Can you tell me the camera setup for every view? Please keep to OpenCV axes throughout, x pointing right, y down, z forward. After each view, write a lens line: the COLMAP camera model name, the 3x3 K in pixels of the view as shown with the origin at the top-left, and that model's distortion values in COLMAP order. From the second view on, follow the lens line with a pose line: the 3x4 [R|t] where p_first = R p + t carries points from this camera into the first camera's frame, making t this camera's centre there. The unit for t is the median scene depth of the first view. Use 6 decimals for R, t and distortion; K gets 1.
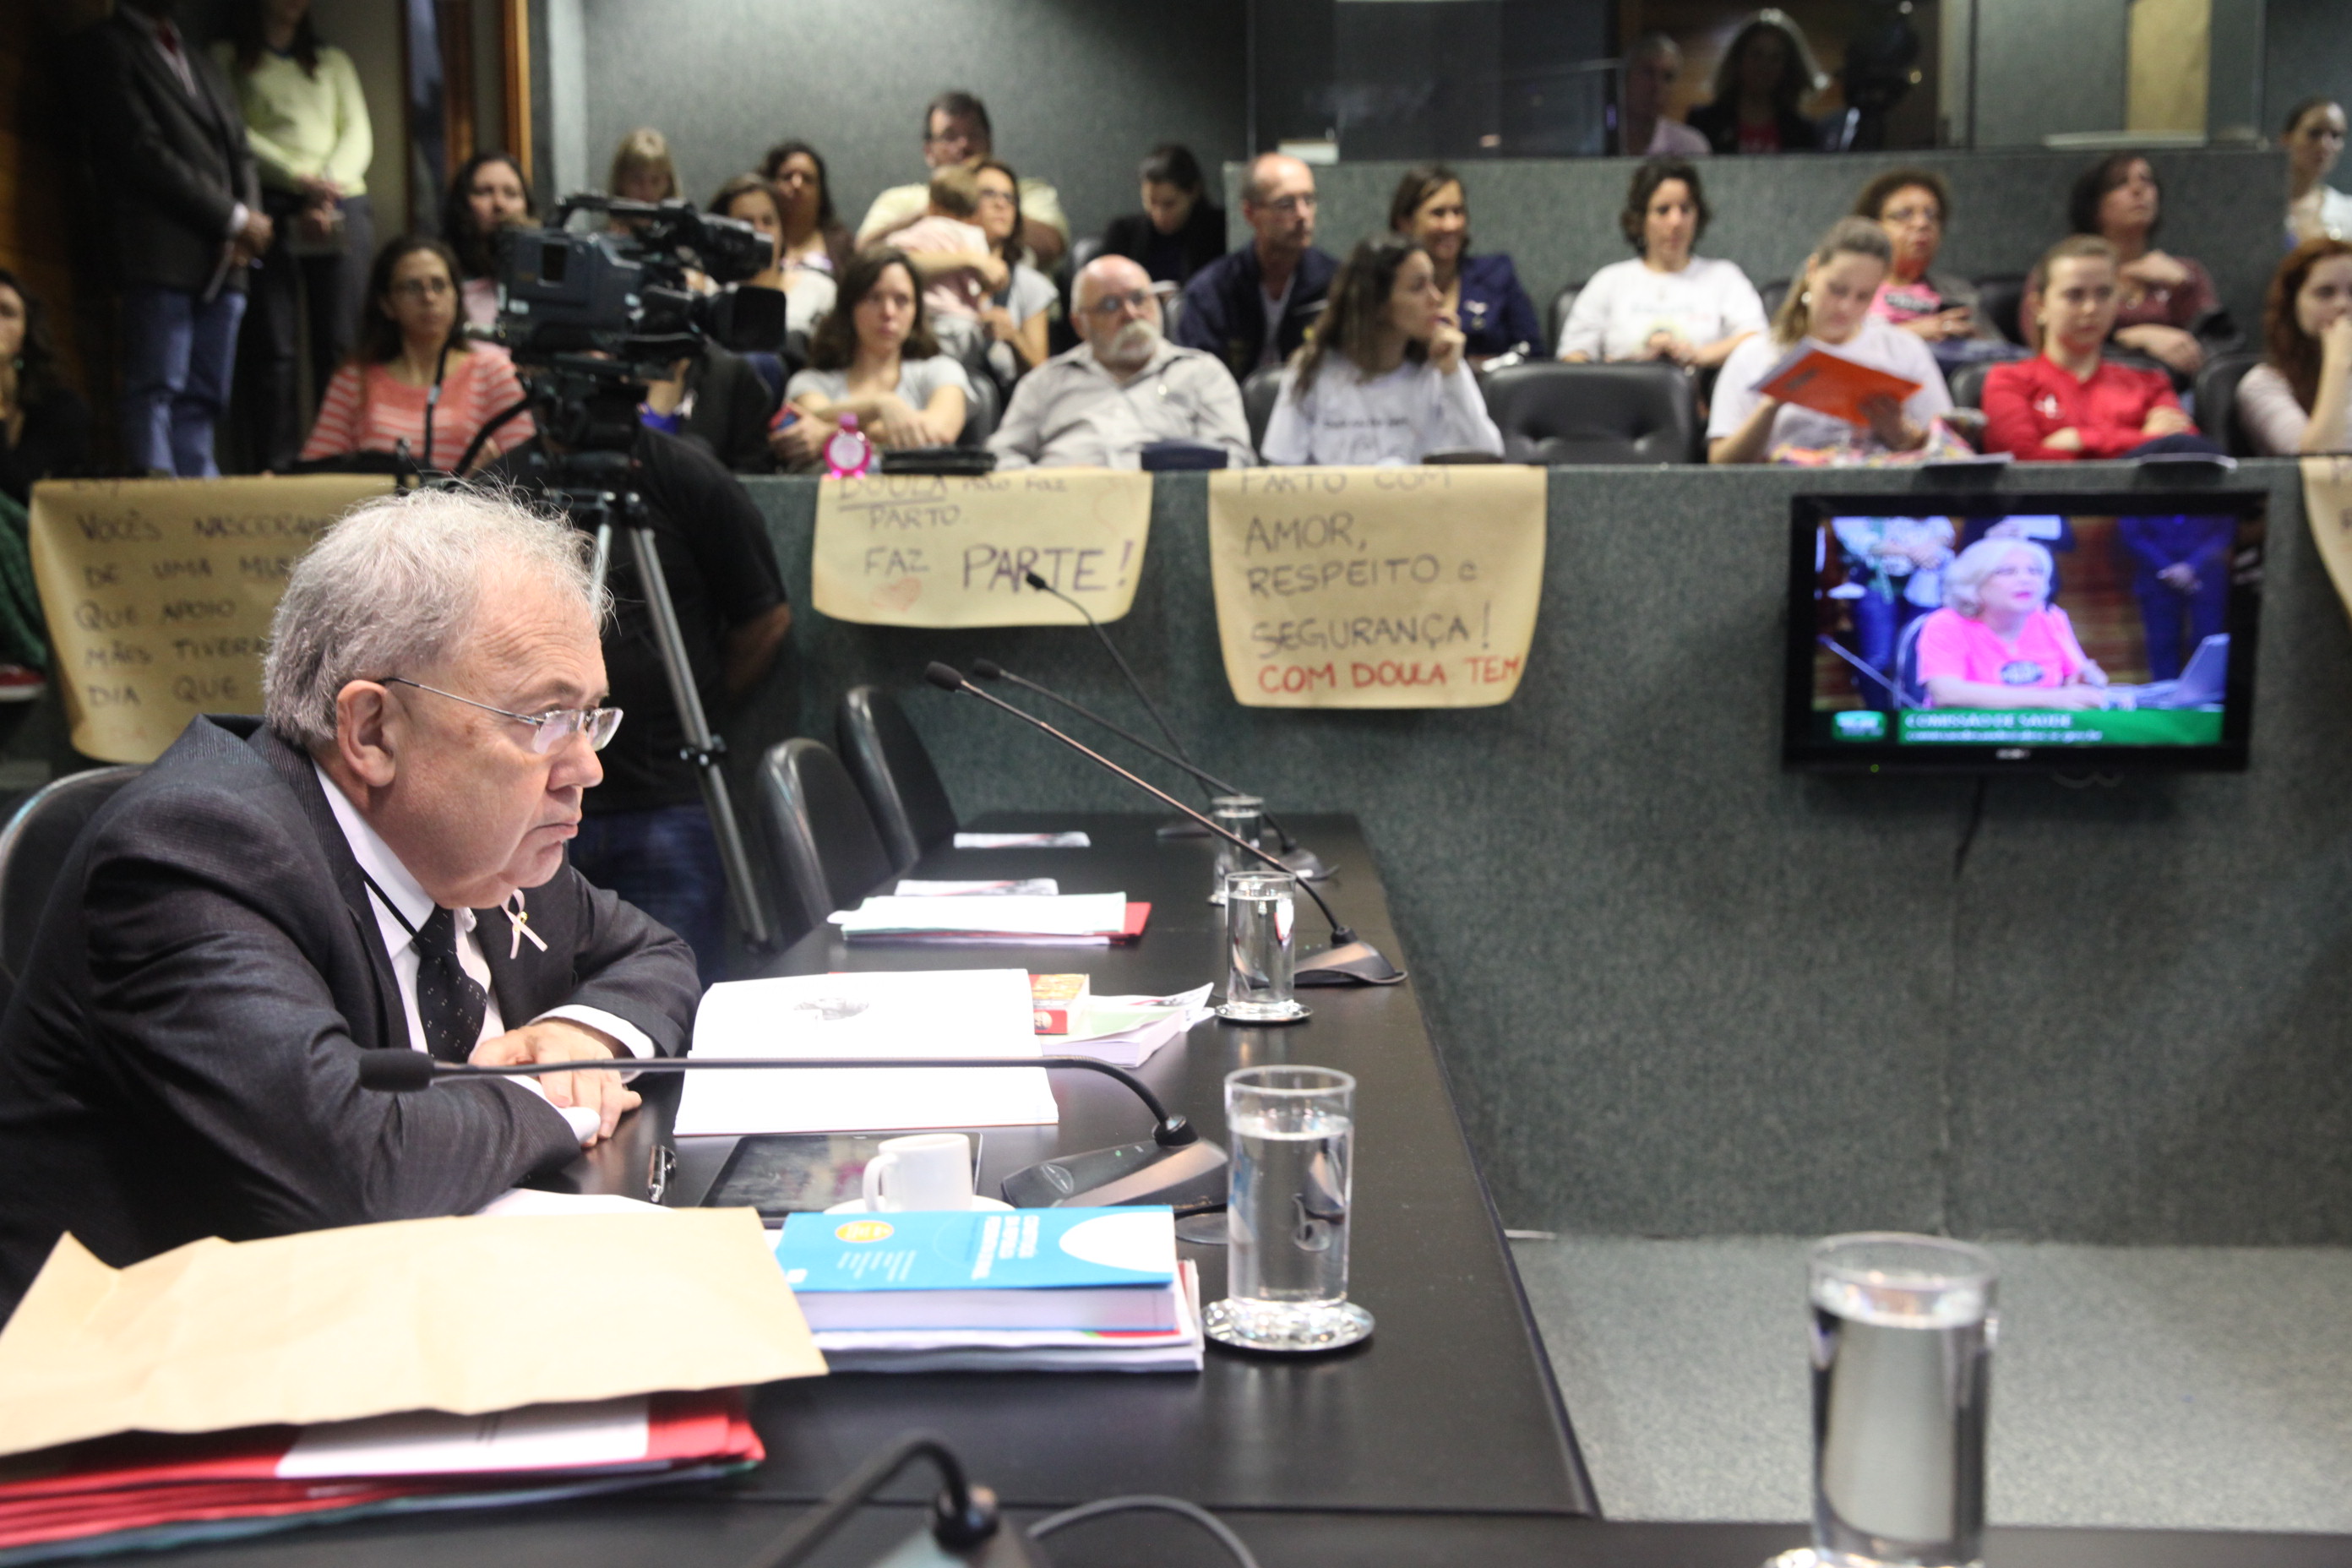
lens RADIAL K [[2394.1, 0, 1194.9], [0, 2394.1, 791.1], [0, 0, 1]] dist [-0.000468, 0.000000]
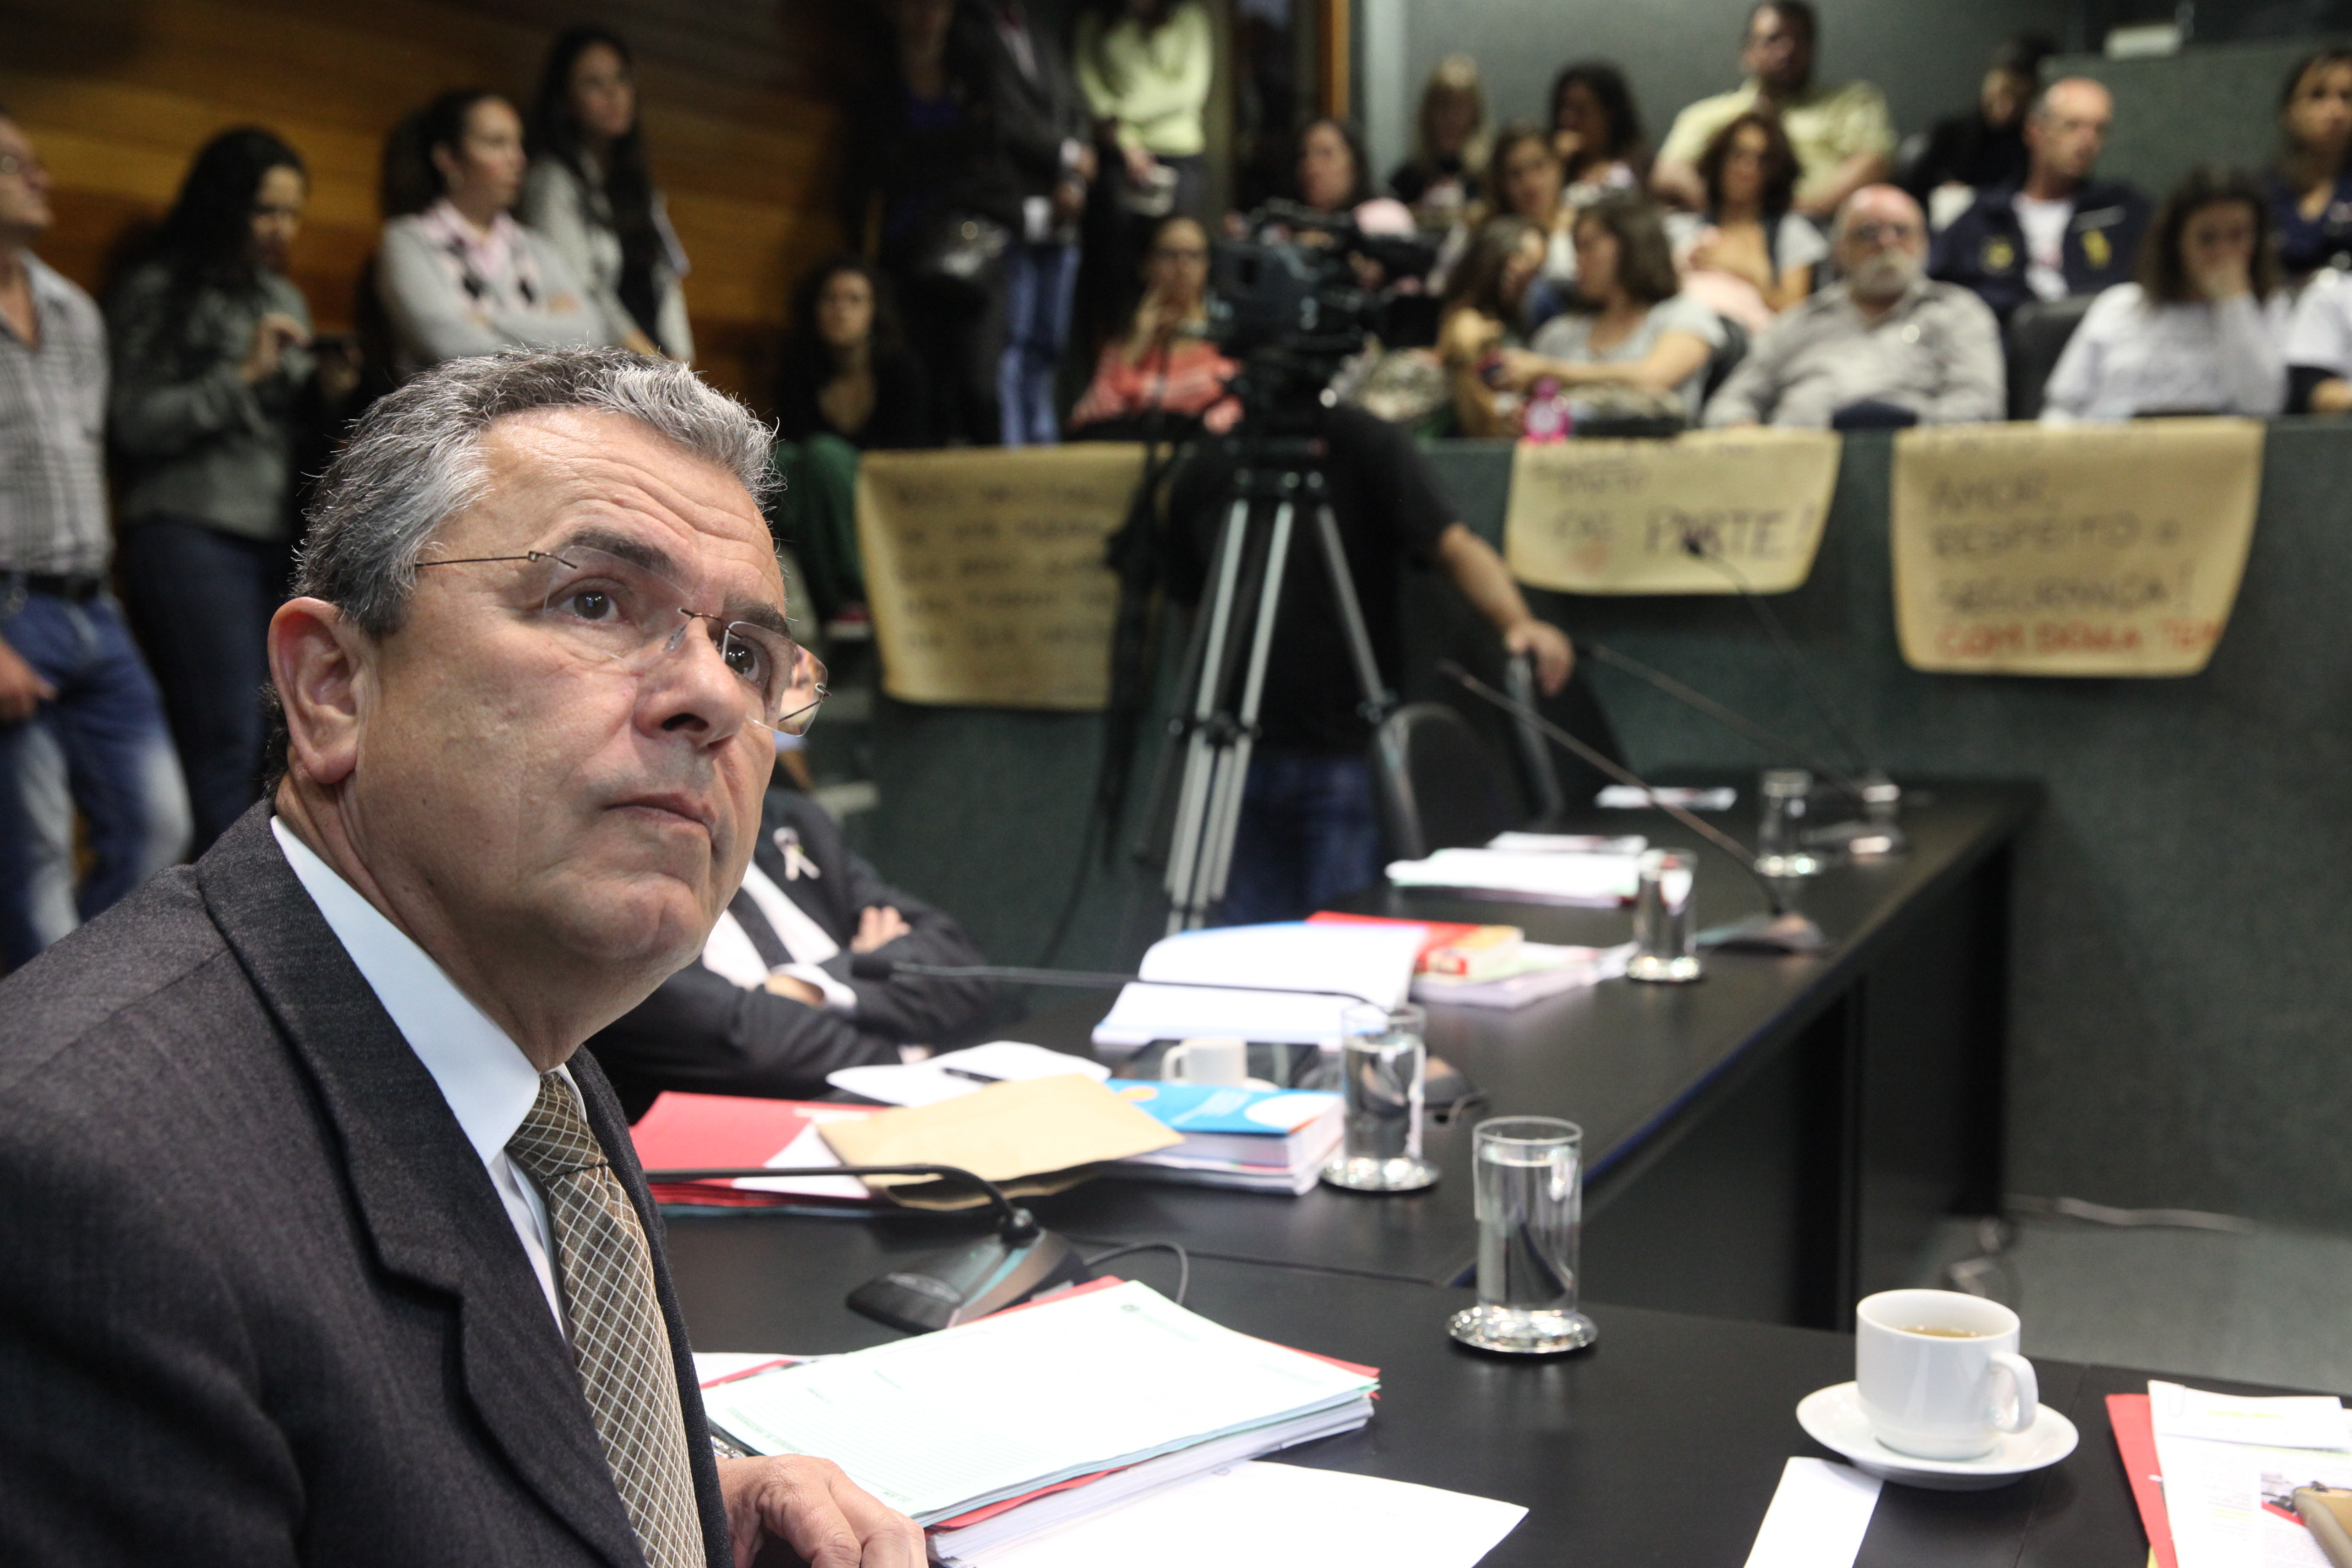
lens RADIAL K [[2723.9, 0, 1170.7], [0, 2723.9, 797.3], [0, 0, 1]] dist [0.056513, 0.000000]
pose [[0.927140, 0.034864, -0.373090, 0.156702], [-0.020655, 0.998903, 0.042014, -0.023207], [0.374146, -0.031247, 0.926843, -0.178773]]
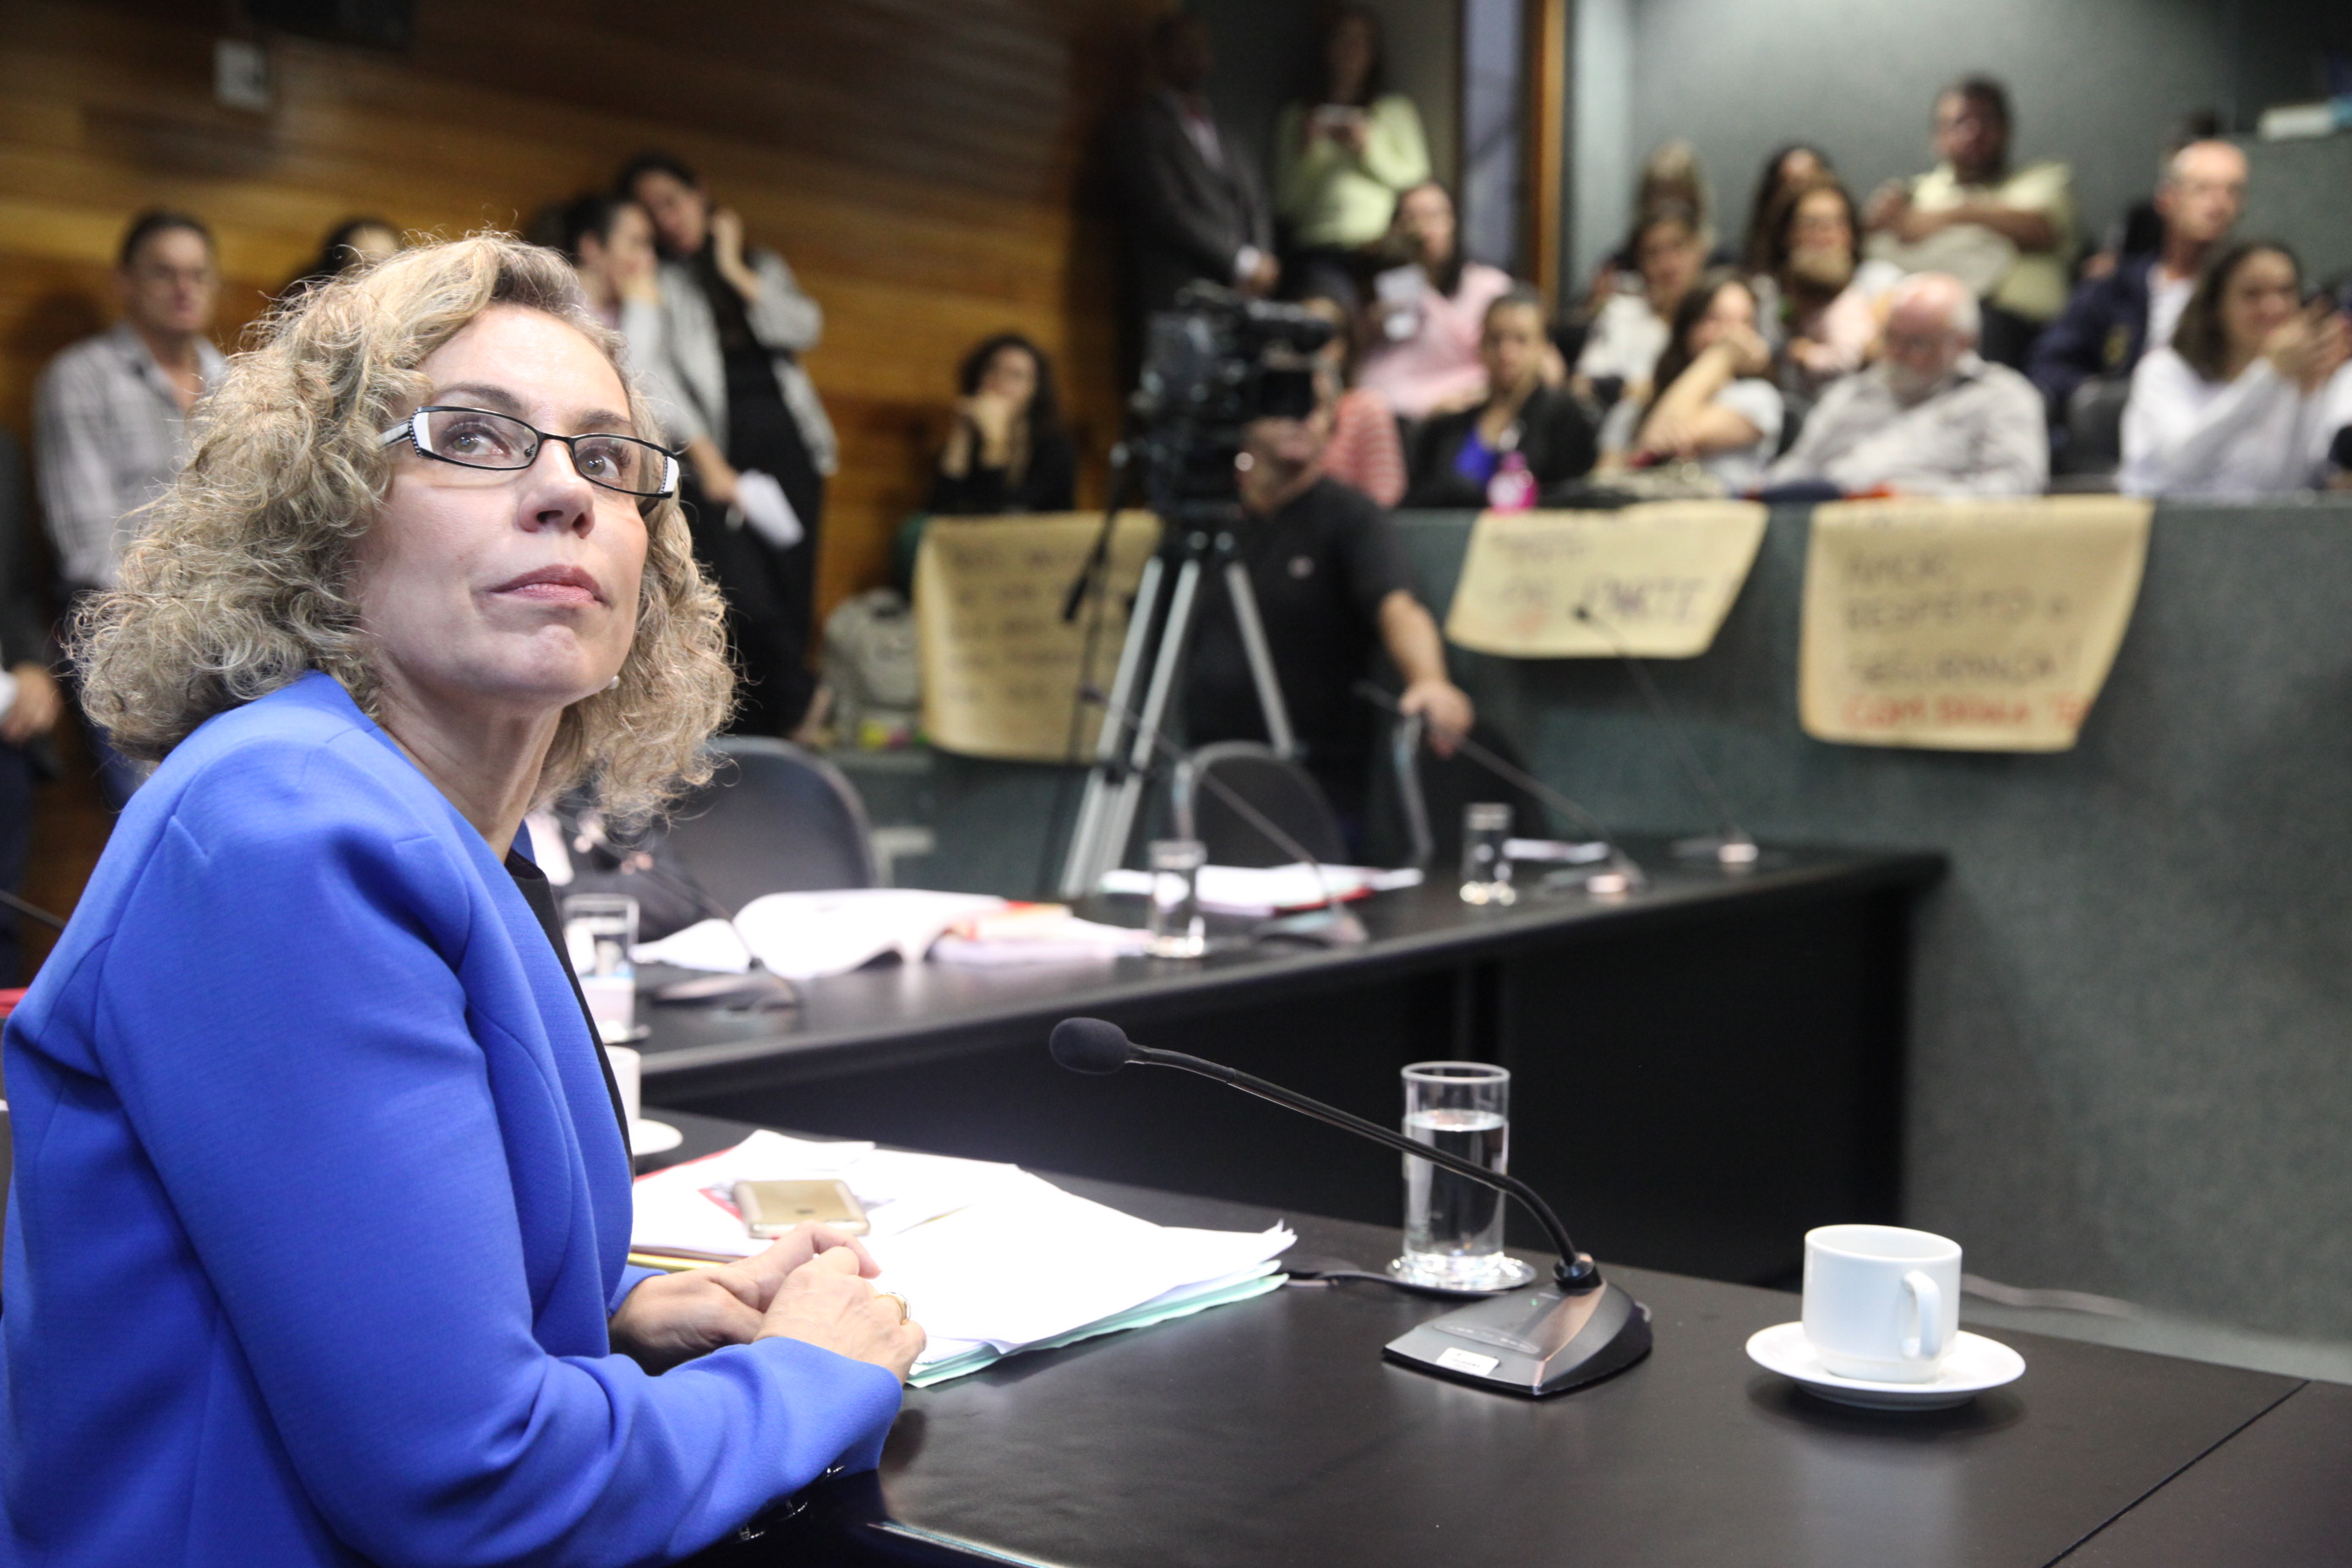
lens RADIAL K [[2956.0, 0, 1168.1], [0, 2956.0, 779.0], [0, 0, 1]] dist [0.066302, 0.000000]
pose [[0.829347, 0.045008, -0.556918, 0.485842], [-0.056434, 0.998401, -0.003352, 0.001630], [0.555877, 0.034209, 0.830560, -0.198202]]
